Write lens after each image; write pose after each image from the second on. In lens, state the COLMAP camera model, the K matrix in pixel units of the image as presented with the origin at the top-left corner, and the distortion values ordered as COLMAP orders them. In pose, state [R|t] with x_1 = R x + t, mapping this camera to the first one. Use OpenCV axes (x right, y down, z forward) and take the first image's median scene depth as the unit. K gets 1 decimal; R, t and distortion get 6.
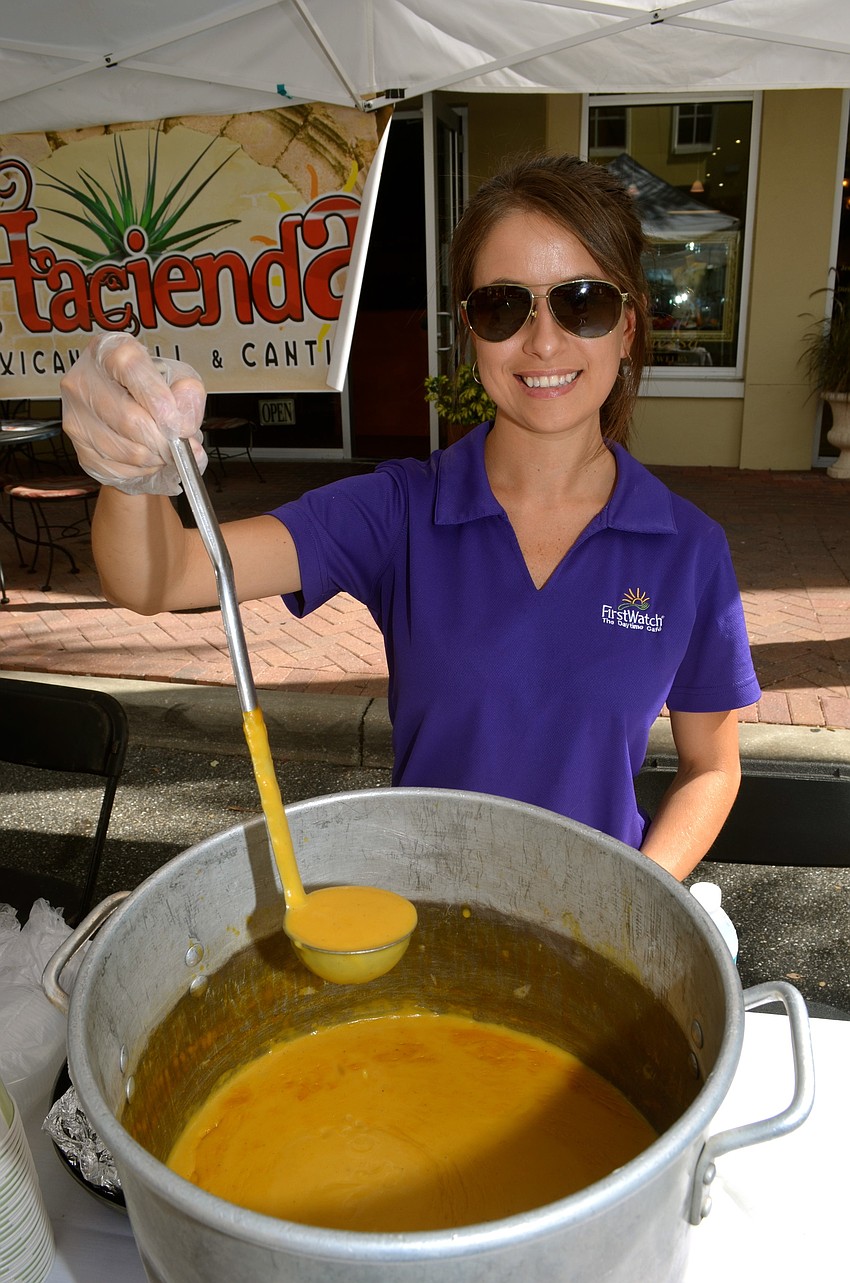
lens RADIAL K [[1016.2, 0, 425.0], [0, 1016.2, 641.5], [0, 0, 1]] dist [-0.075134, 0.003002]
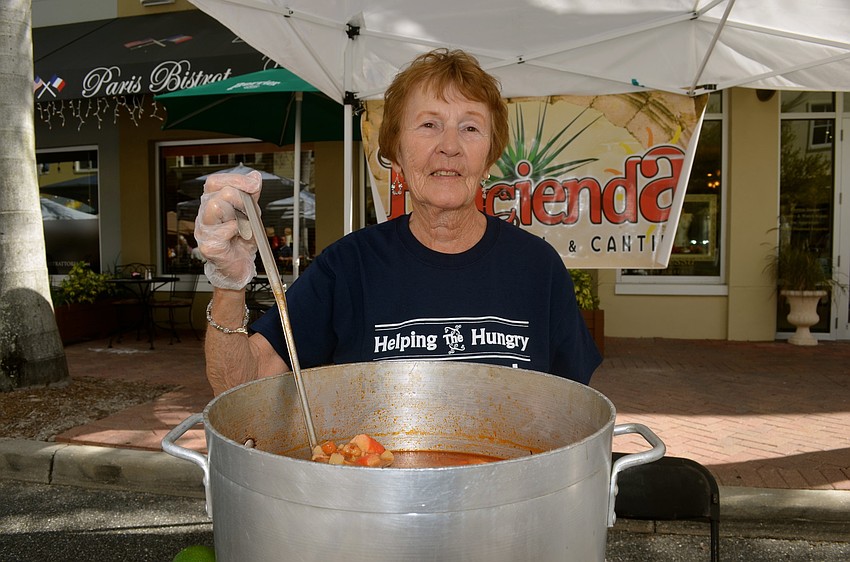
lens RADIAL K [[673.3, 0, 425.0], [0, 673.3, 281.0], [0, 0, 1]] dist [-0.075134, 0.003002]
pose [[0.998476, 0.015412, 0.052999, -0.504122], [-0.000306, 0.961754, -0.273913, 0.045577], [-0.055194, 0.273479, 0.960293, 0.069511]]
